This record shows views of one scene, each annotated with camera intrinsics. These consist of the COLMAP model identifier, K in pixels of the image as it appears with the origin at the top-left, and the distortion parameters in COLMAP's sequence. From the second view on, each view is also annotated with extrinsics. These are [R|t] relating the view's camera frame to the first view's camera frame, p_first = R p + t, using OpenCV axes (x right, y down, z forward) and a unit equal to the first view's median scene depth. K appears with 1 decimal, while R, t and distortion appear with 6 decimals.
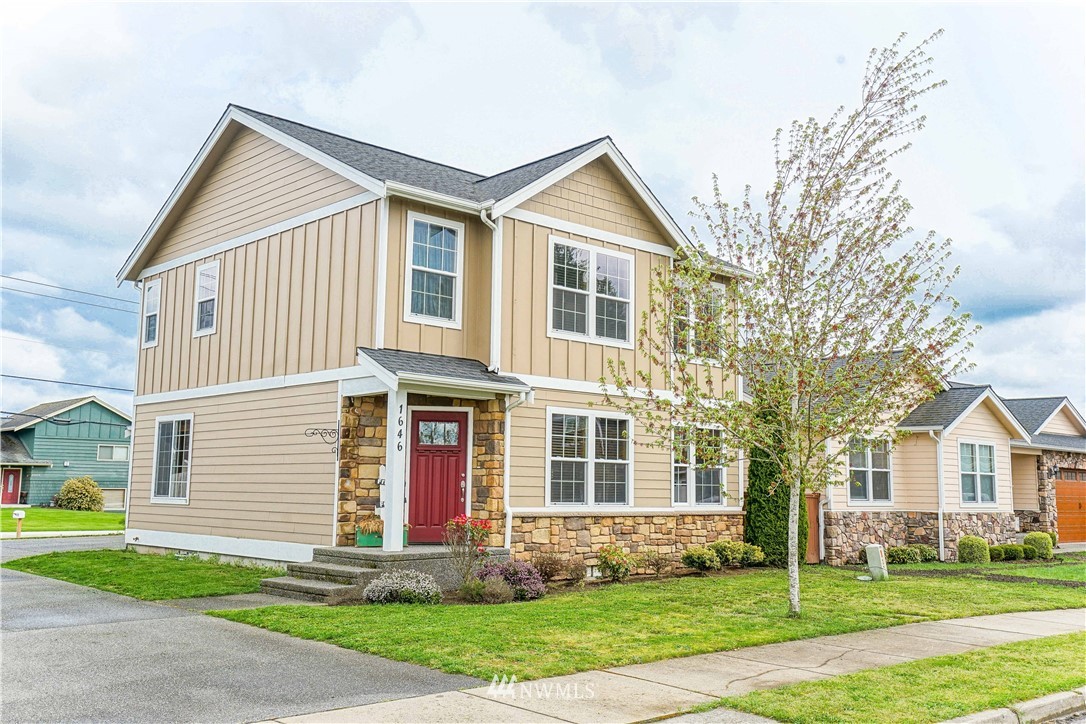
lens RADIAL K [[1035.4, 0, 538.8], [0, 1035.4, 372.2], [0, 0, 1]] dist [0.113977, 0.000000]
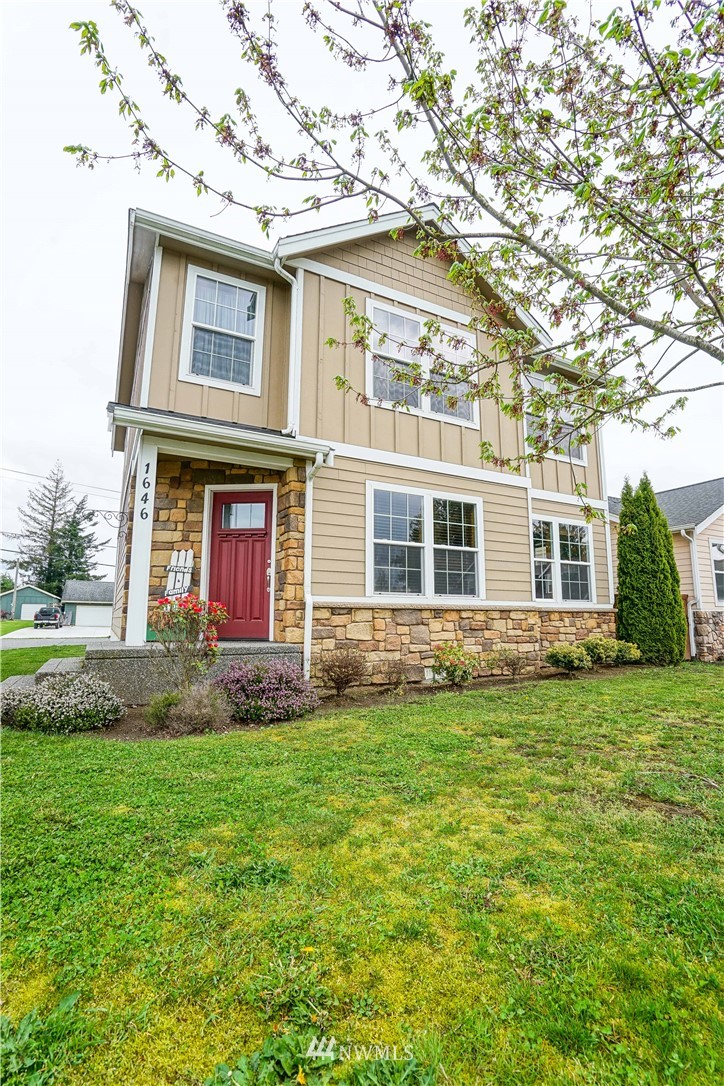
lens RADIAL K [[492.6, 0, 369.3], [0, 492.6, 544.6], [0, 0, 1]] dist [-0.035589, 0.008031]
pose [[0.967755, -0.049885, -0.246903, 0.105523], [0.039219, 0.998080, -0.047937, 0.102519], [0.248820, 0.036708, 0.967854, 0.587490]]
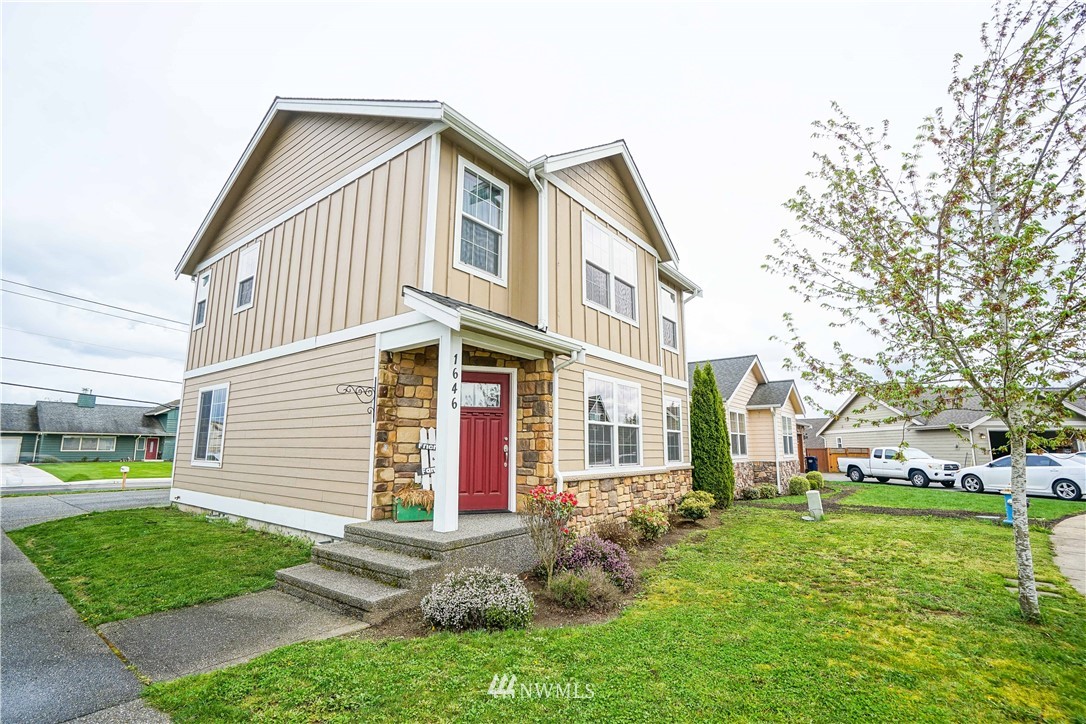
lens RADIAL K [[492.6, 0, 536.0], [0, 492.6, 369.3], [0, 0, 1]] dist [-0.035589, 0.008031]
pose [[0.985742, 0.015946, 0.167505, -0.116762], [-0.007724, 0.998738, -0.049626, 0.054384], [-0.168085, 0.047624, 0.984621, 0.514398]]
